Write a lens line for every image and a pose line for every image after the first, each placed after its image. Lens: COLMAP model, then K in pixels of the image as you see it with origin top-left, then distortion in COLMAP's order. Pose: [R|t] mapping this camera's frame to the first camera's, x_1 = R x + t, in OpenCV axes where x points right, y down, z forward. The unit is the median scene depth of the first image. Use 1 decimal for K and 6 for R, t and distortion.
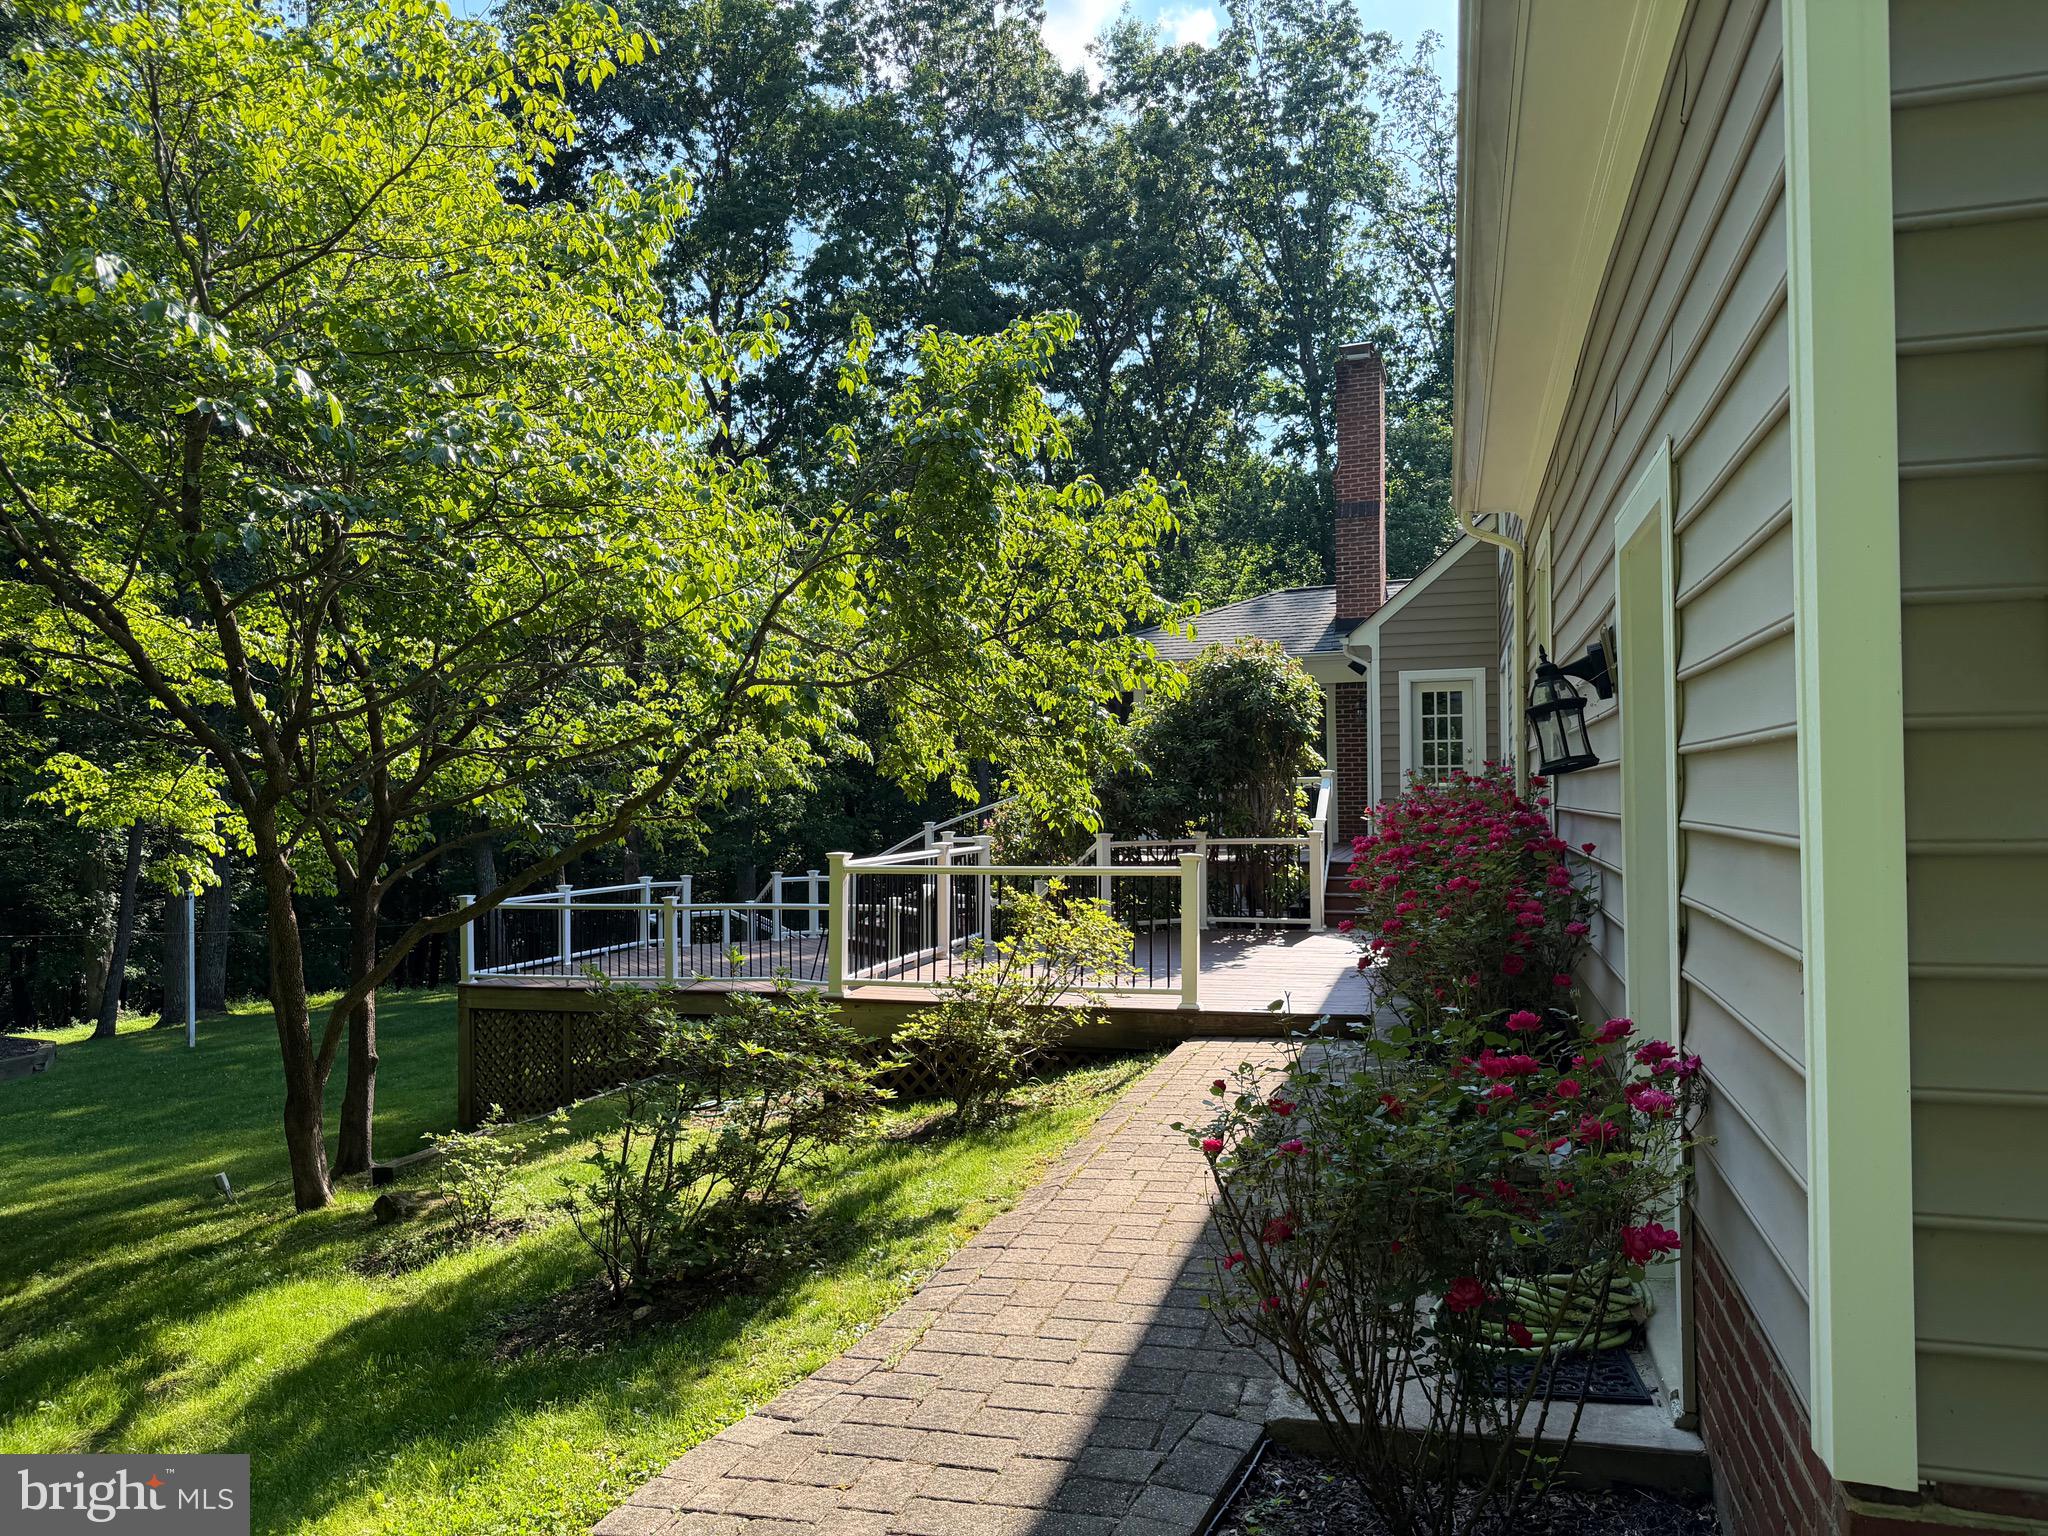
lens RADIAL K [[1463.5, 0, 1024.0], [0, 1463.5, 768.0], [0, 0, 1]] dist [0.000878, 0.000806]
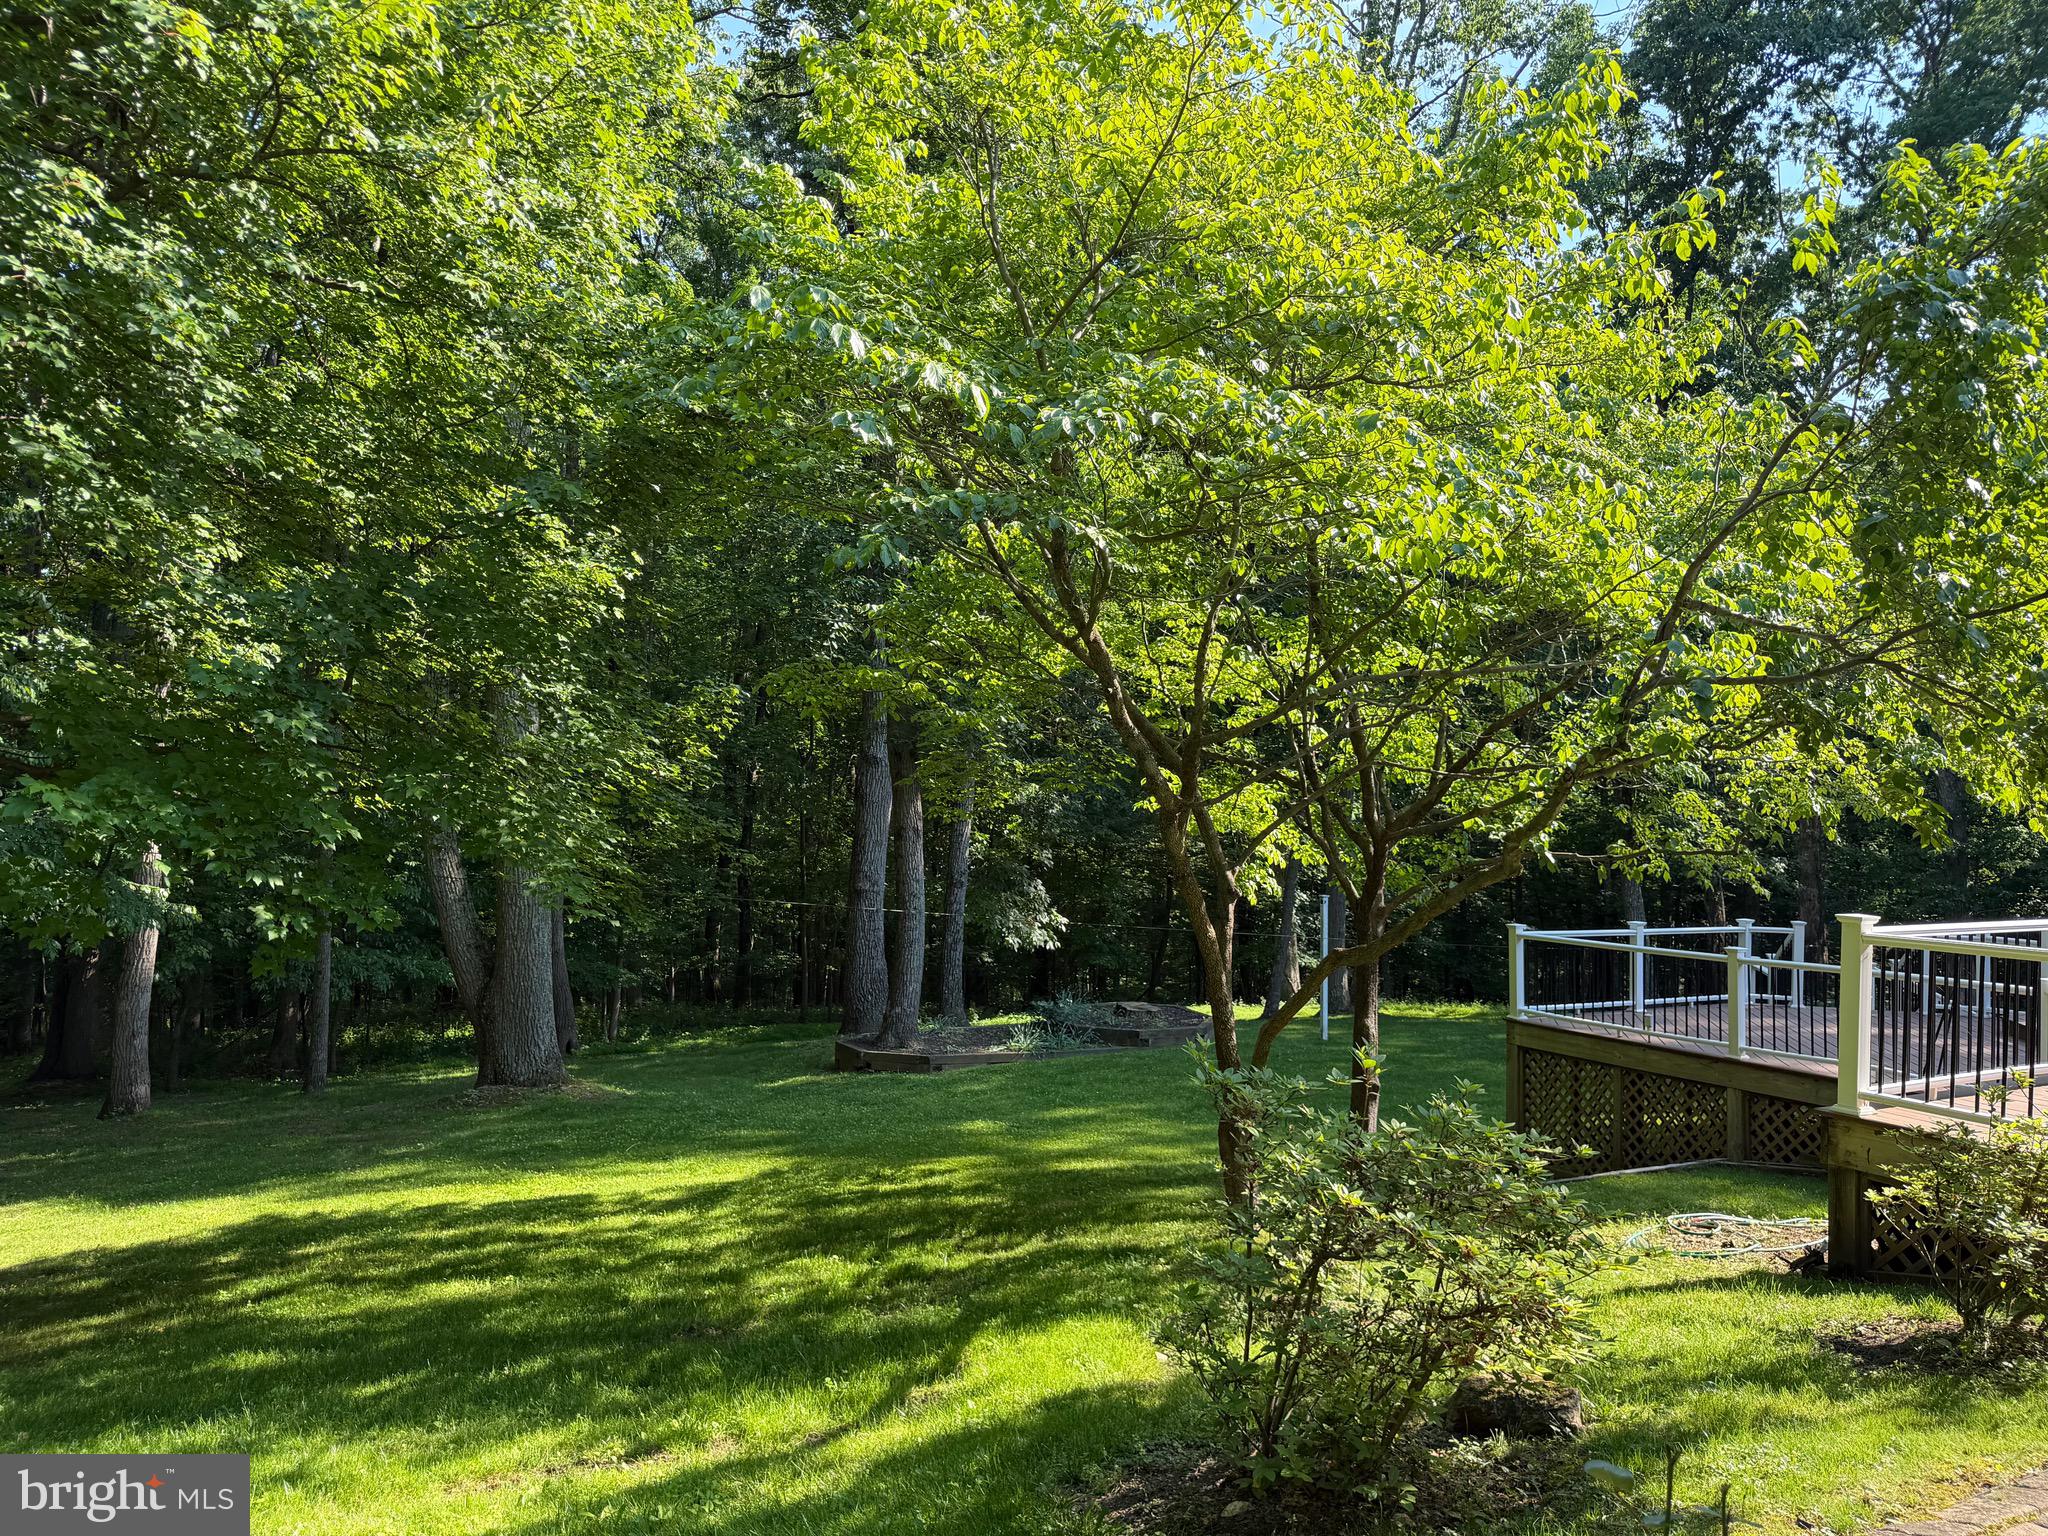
lens RADIAL K [[1463.5, 0, 1024.0], [0, 1463.5, 768.0], [0, 0, 1]] dist [0.000878, 0.000806]
pose [[0.706310, 0.013381, -0.707776, 0.066041], [-0.021589, 0.999763, -0.002642, -0.004826], [0.707573, 0.017147, 0.706432, 0.122361]]
